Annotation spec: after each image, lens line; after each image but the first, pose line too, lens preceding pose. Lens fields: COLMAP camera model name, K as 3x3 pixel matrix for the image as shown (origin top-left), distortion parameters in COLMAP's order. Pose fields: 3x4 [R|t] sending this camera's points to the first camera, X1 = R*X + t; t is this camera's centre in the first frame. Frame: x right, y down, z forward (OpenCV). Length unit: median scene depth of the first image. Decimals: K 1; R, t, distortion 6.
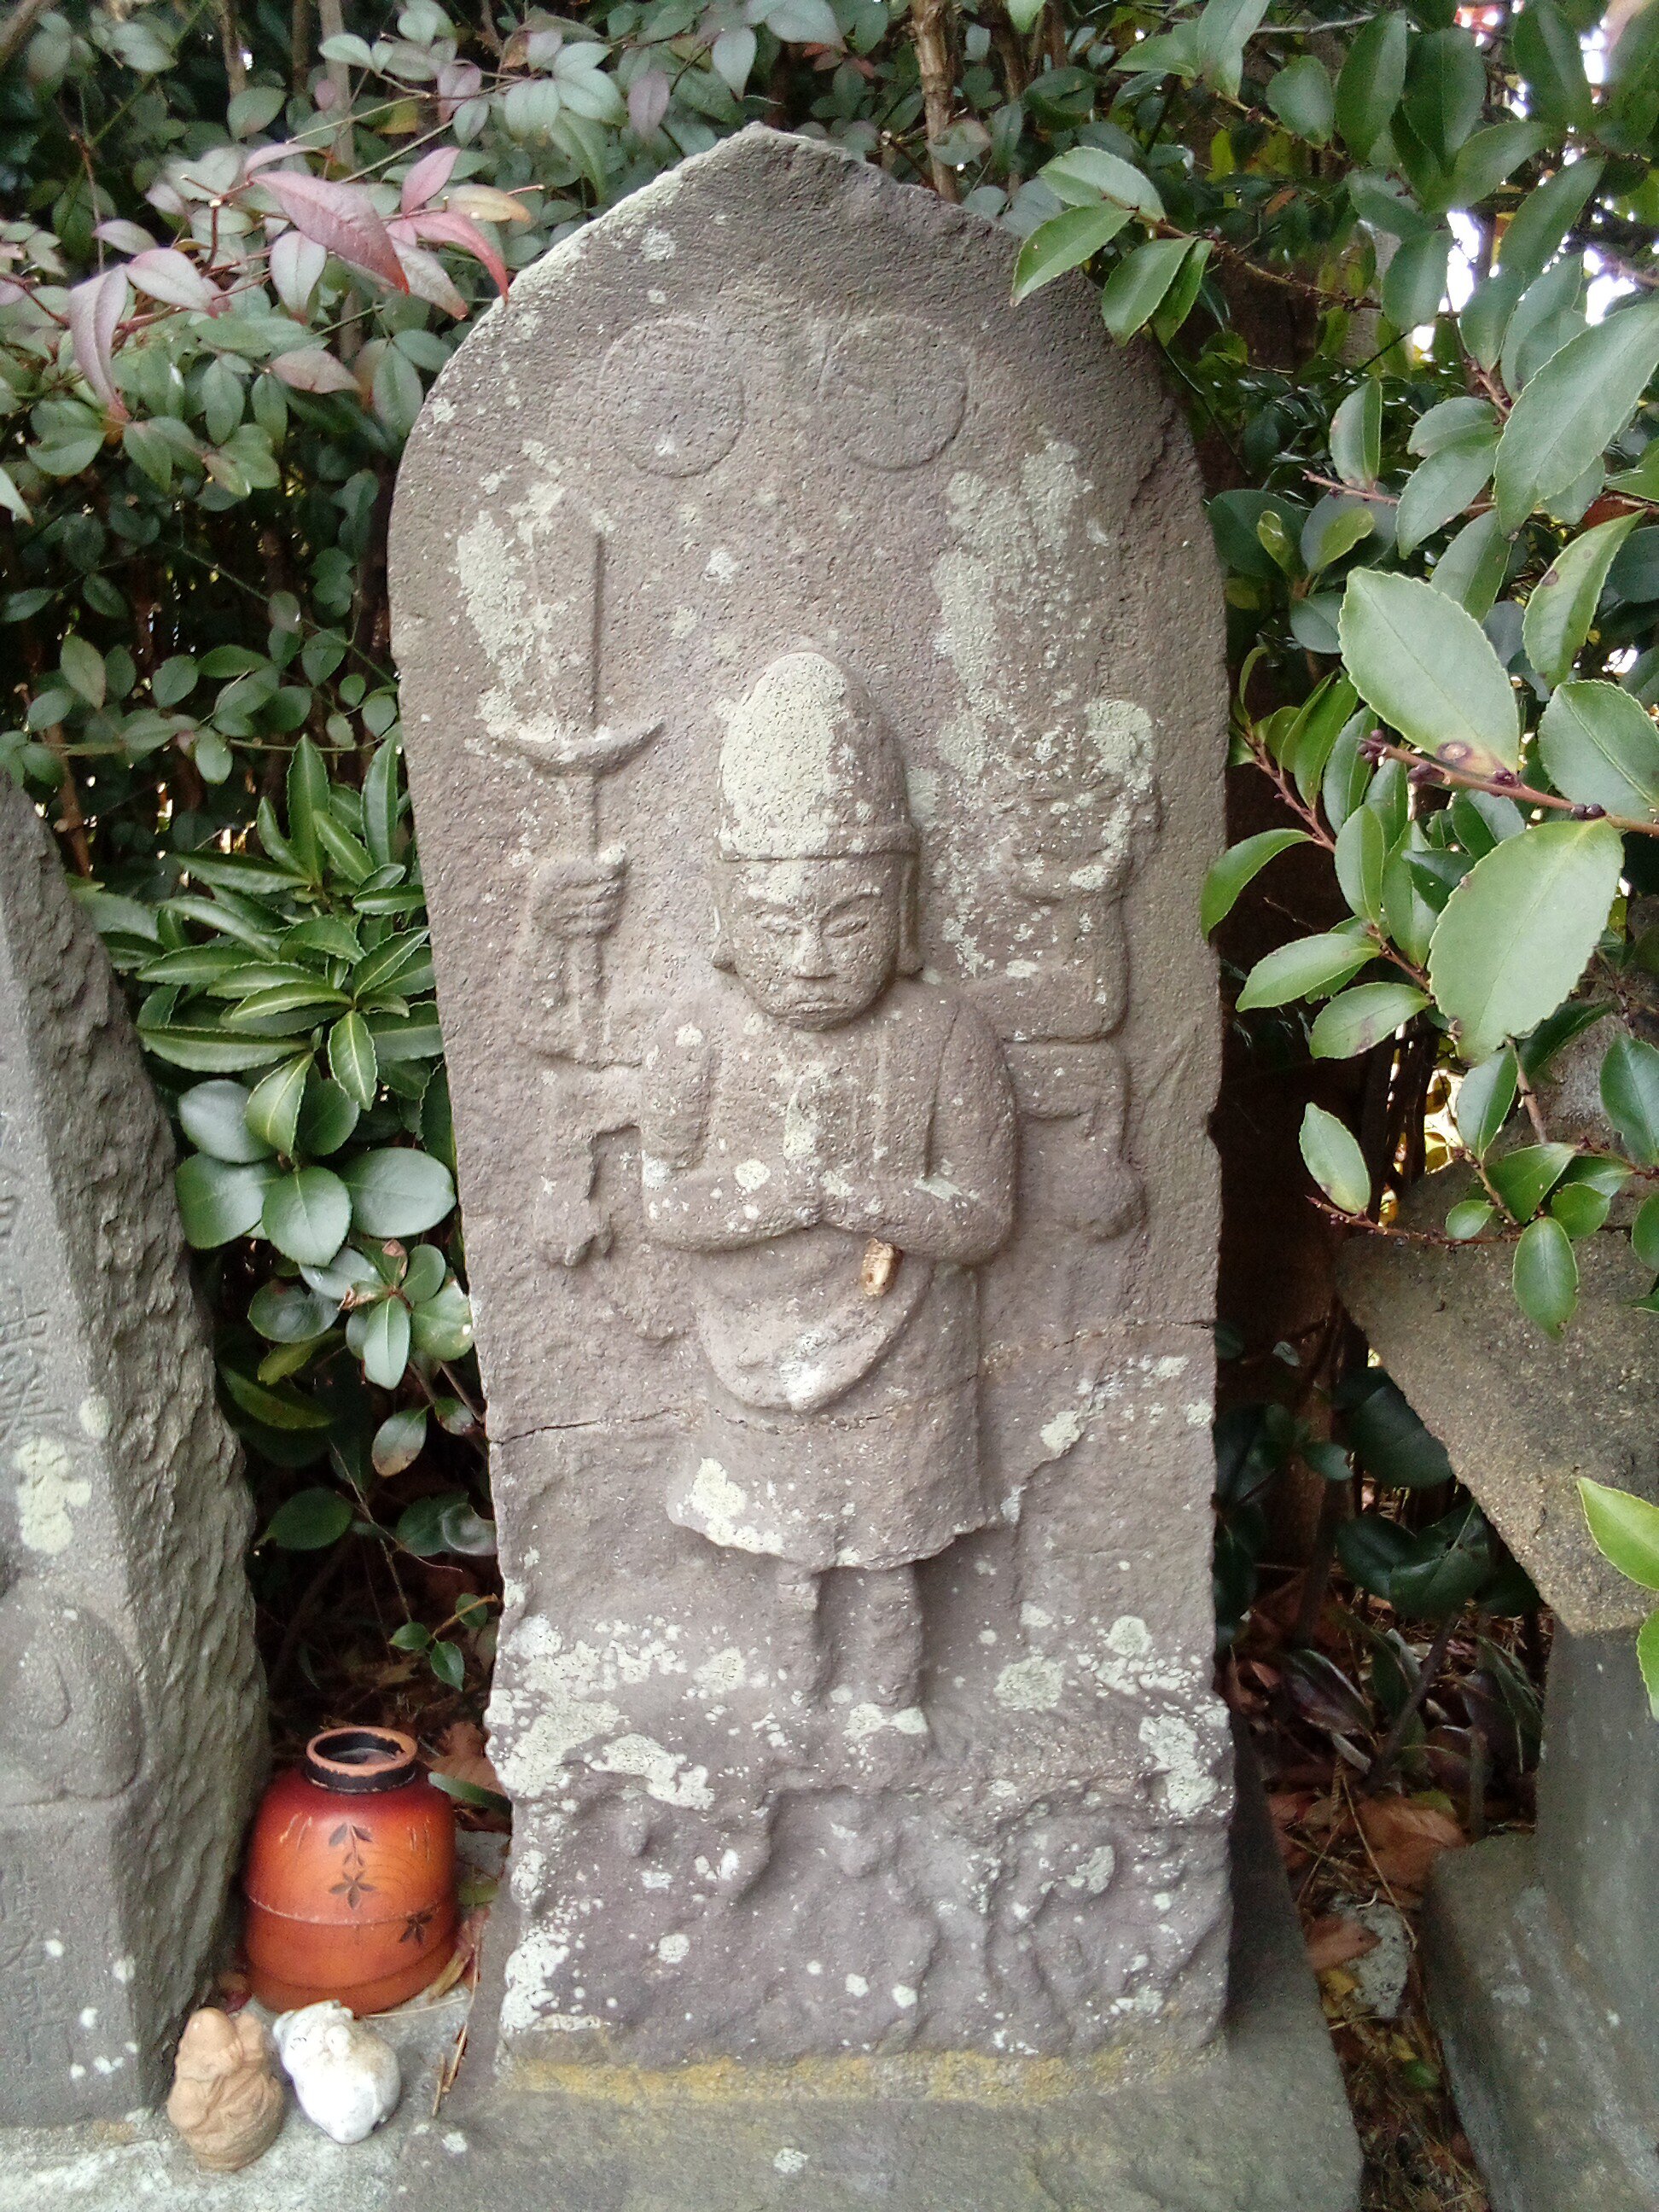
lens RADIAL K [[1829.9, 0, 836.8], [0, 1829.9, 1104.5], [0, 0, 1]] dist [0.051548, -0.083272]
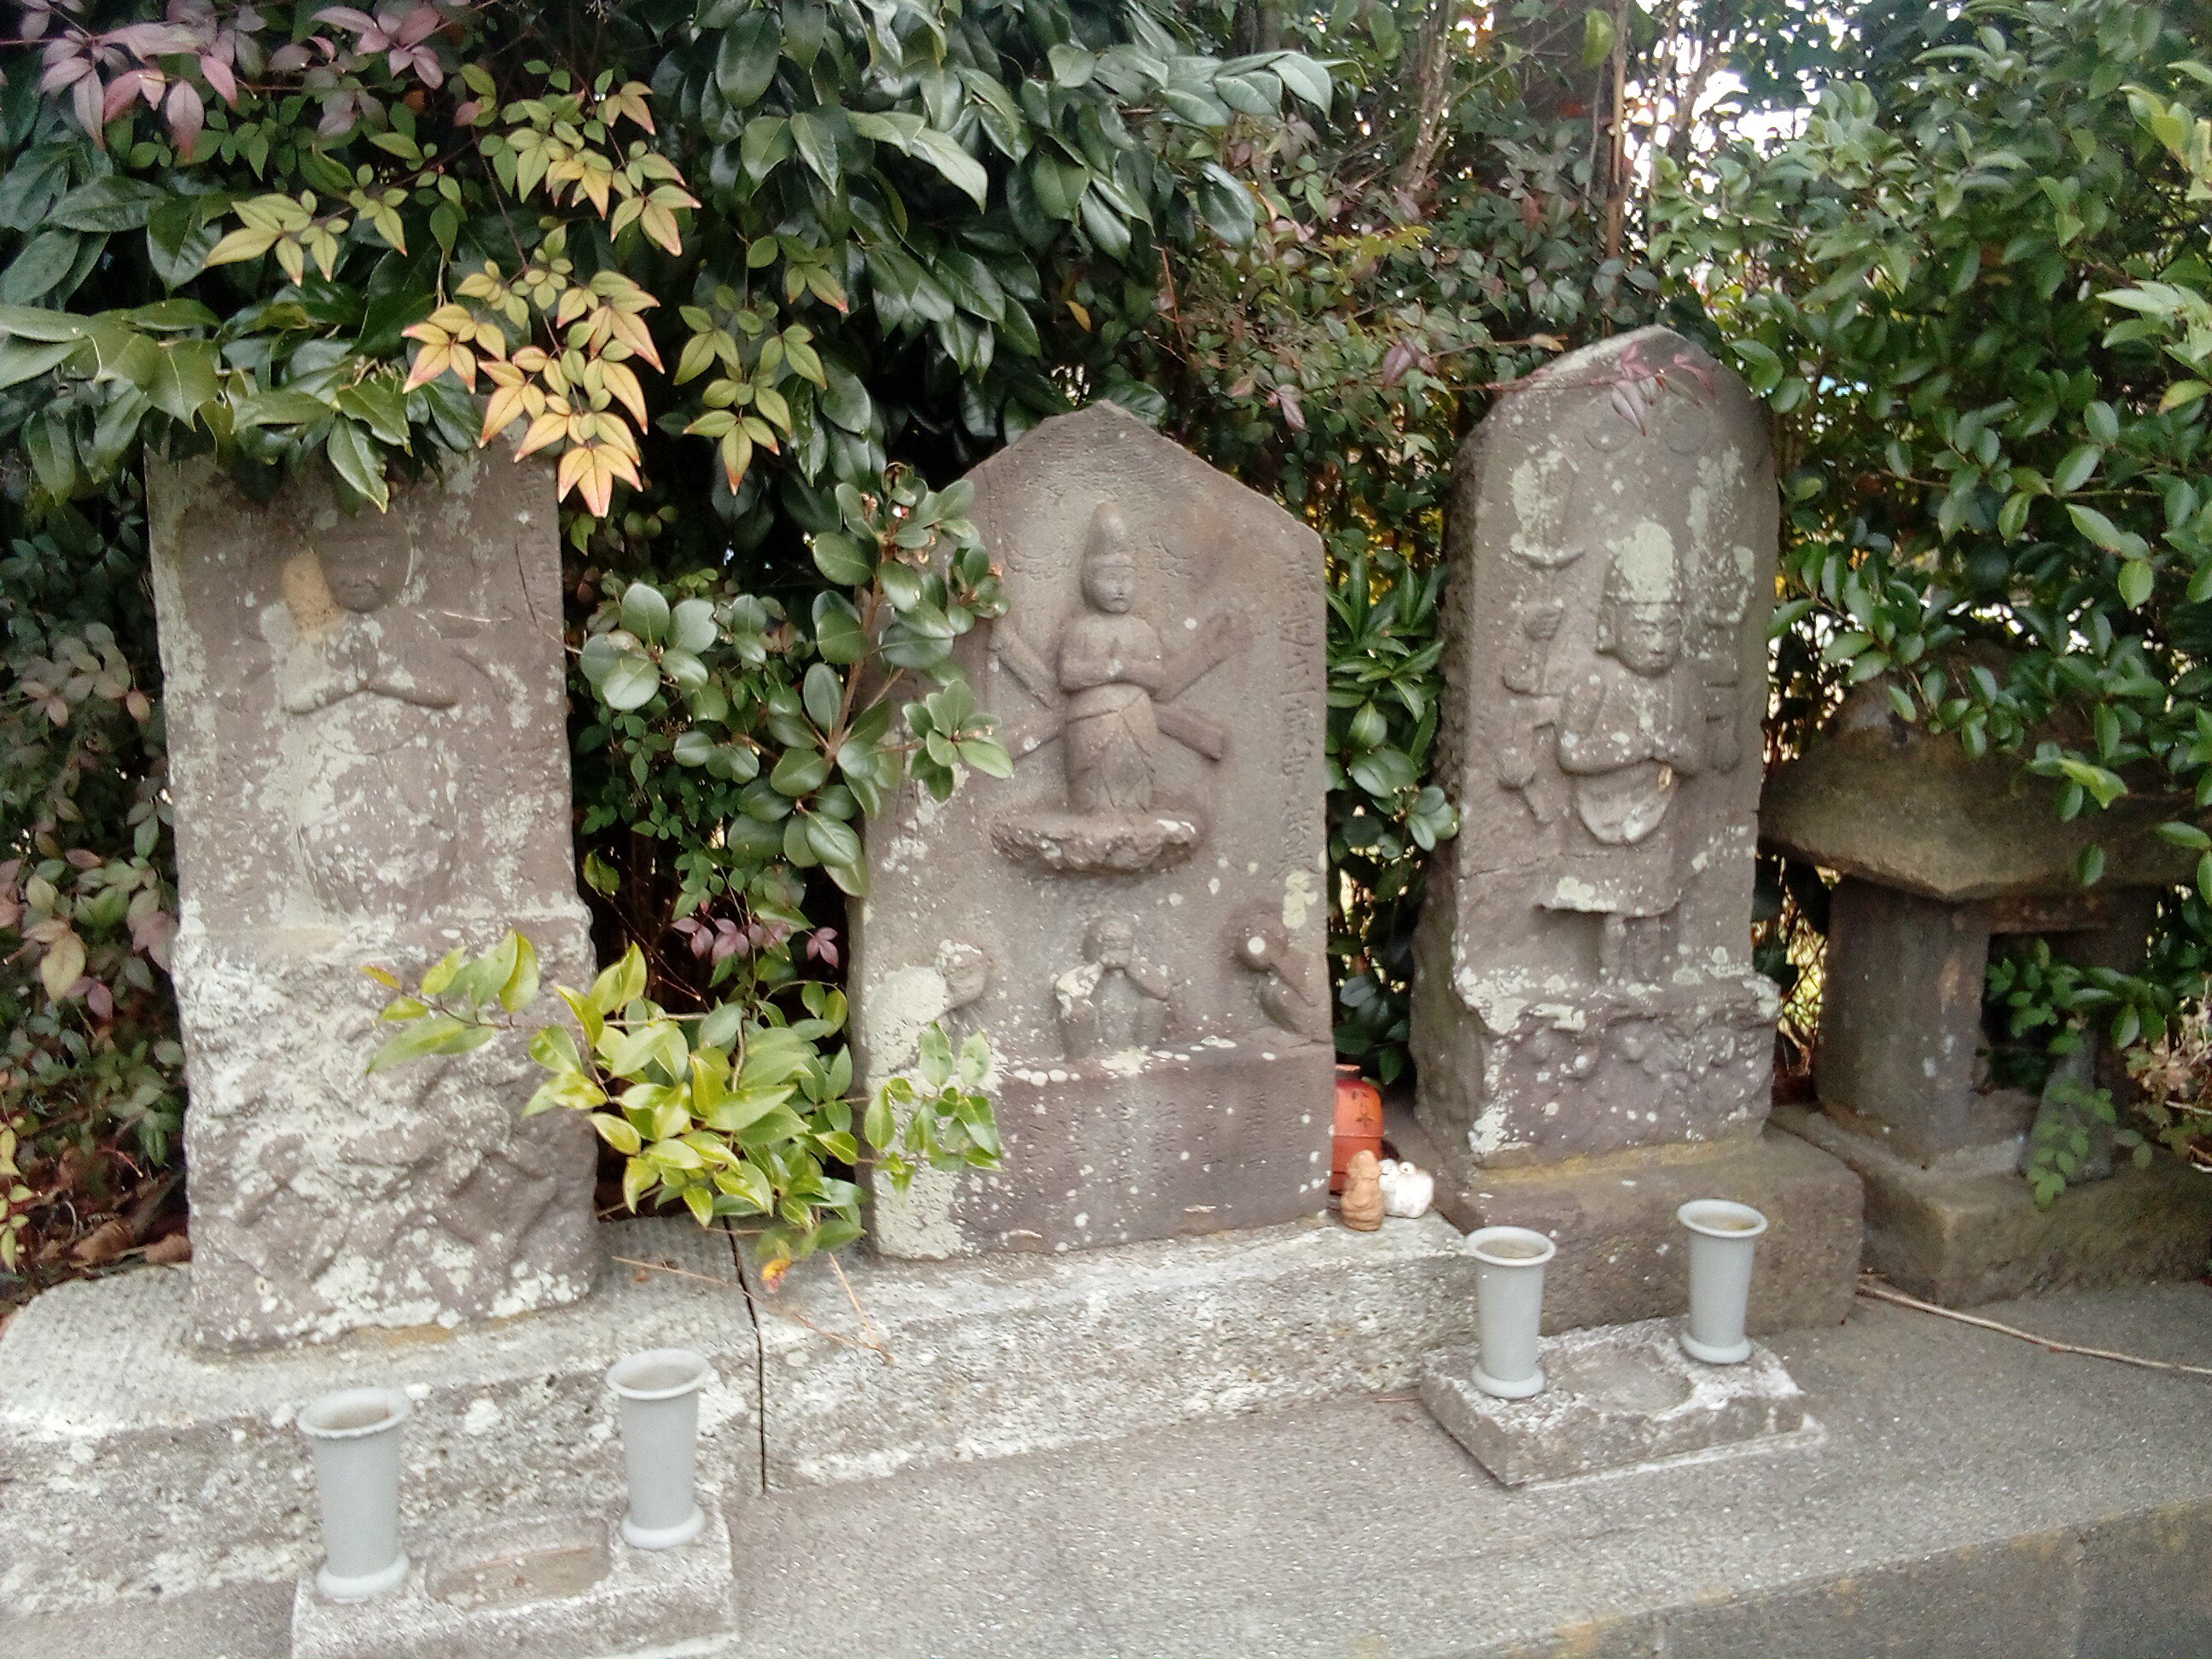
lens RADIAL K [[1829.9, 0, 1101.4], [0, 1829.9, 819.7], [0, 0, 1]] dist [0.051548, -0.083272]
pose [[0.940904, -0.007971, 0.338579, -1.361310], [0.041082, 0.995027, -0.090742, 0.304480], [-0.336171, 0.099289, 0.936552, -0.908511]]
